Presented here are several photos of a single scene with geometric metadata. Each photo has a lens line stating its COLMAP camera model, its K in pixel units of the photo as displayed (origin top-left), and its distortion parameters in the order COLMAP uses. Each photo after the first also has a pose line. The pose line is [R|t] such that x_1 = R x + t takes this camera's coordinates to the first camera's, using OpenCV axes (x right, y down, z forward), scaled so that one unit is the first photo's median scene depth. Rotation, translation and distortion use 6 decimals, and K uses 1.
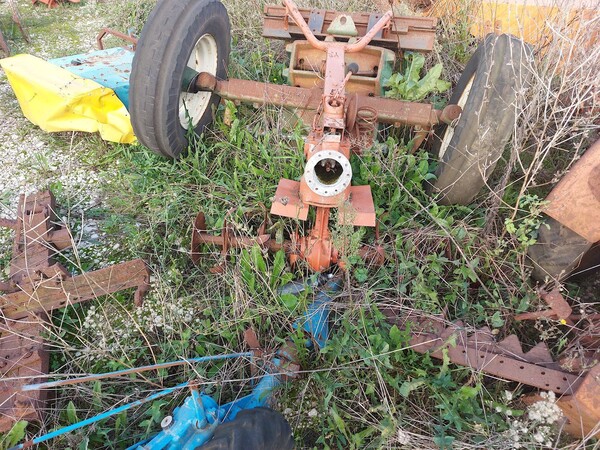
lens RADIAL K [[426.3, 0, 302.7], [0, 426.3, 228.9], [0, 0, 1]] dist [0.098890, -0.103333]
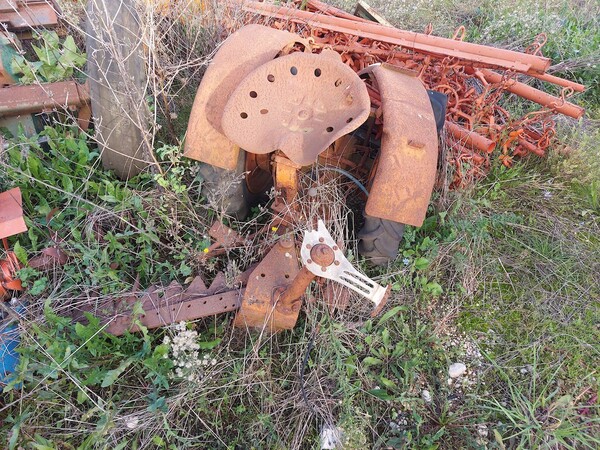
lens RADIAL K [[426.3, 0, 302.7], [0, 426.3, 228.9], [0, 0, 1]] dist [0.098890, -0.103333]
pose [[0.830138, -0.388082, 0.400329, 0.313576], [0.365565, 0.920979, 0.134756, 0.086414], [-0.420991, 0.034481, 0.906409, -0.058134]]
